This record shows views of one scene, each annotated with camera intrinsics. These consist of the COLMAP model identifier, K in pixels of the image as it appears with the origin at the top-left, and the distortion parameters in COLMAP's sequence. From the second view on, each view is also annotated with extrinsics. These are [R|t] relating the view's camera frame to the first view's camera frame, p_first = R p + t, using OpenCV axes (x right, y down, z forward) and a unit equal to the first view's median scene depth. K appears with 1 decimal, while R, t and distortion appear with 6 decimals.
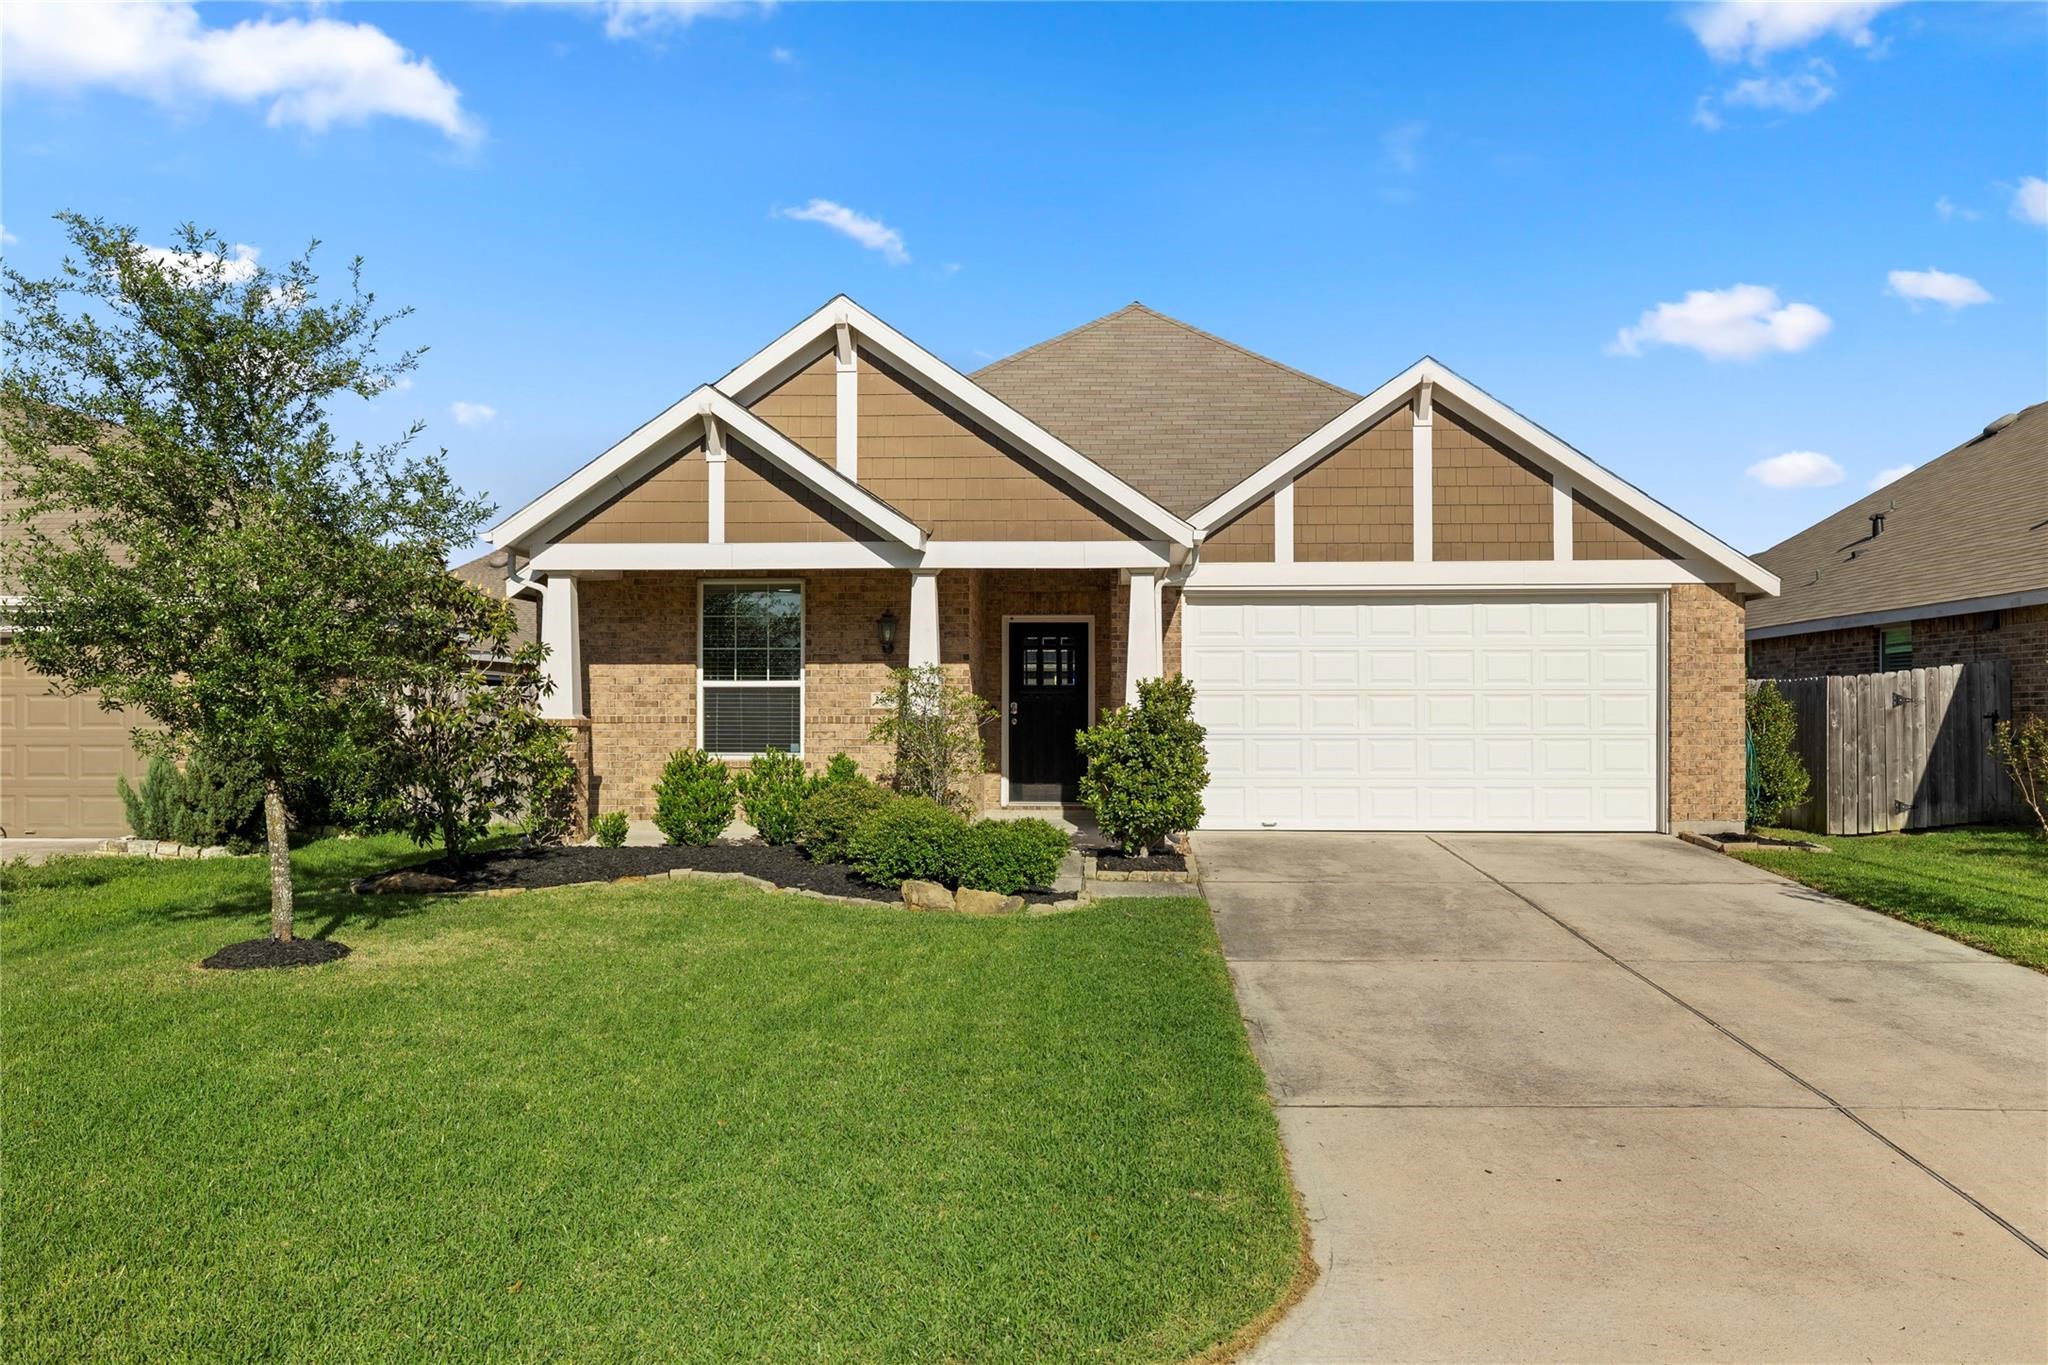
lens RADIAL K [[1726.5, 0, 1020.3], [0, 1726.5, 738.4], [0, 0, 1]] dist [0.000299, -0.003777]
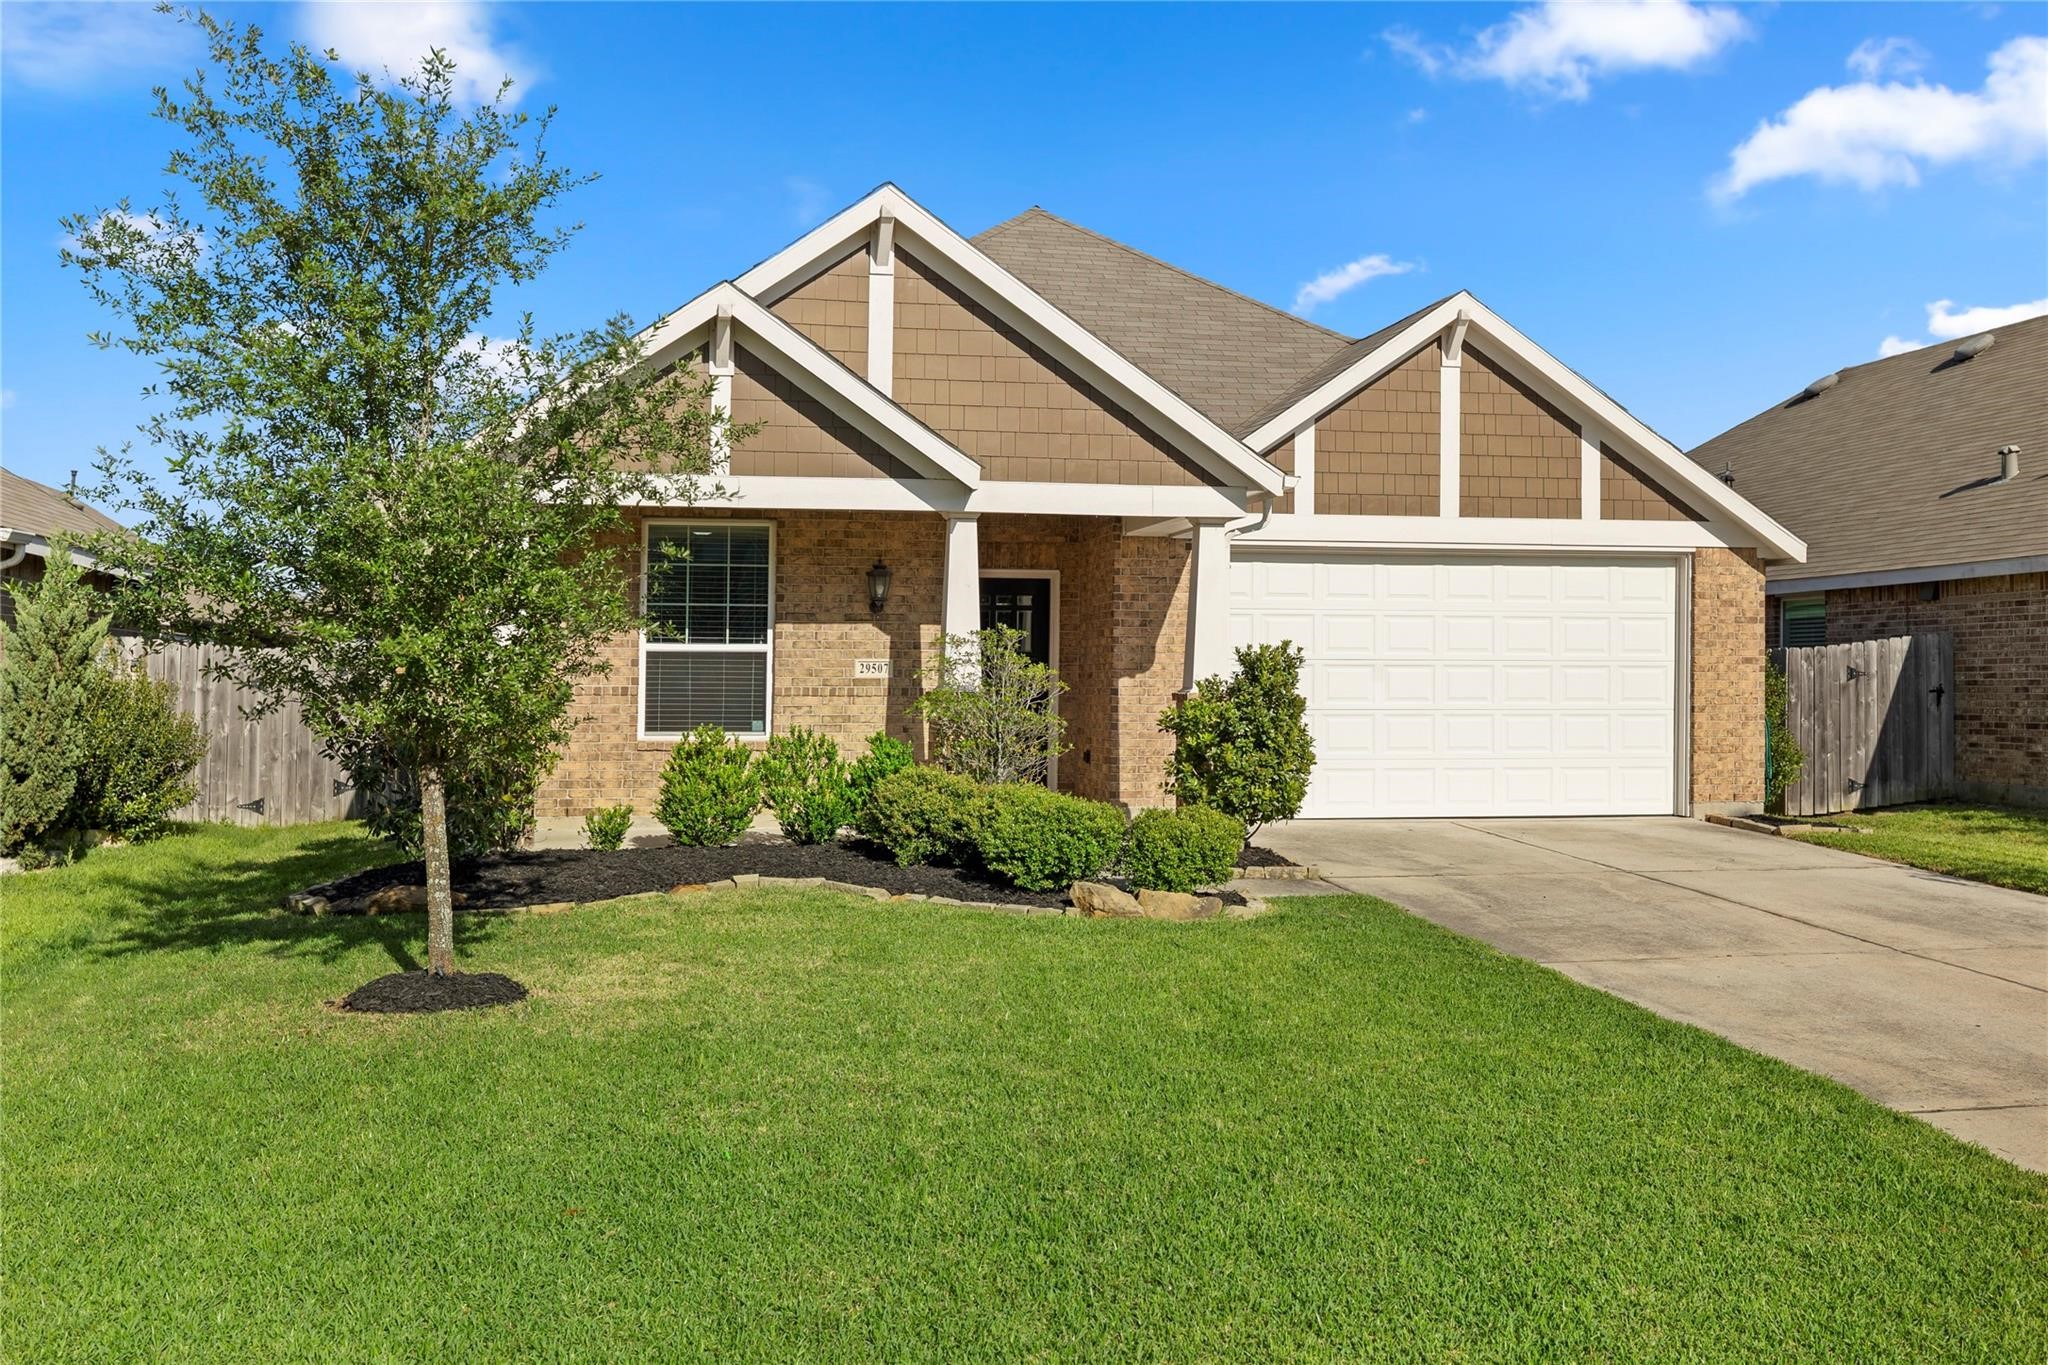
lens RADIAL K [[2045.1, 0, 1024.0], [0, 2045.1, 683.9], [0, 0, 1]] dist [0.006541, 0.000000]
pose [[0.967367, 0.002971, 0.253361, -0.254385], [0.000928, 0.999883, -0.015268, 0.000485], [-0.253377, 0.015005, 0.967251, 0.026521]]
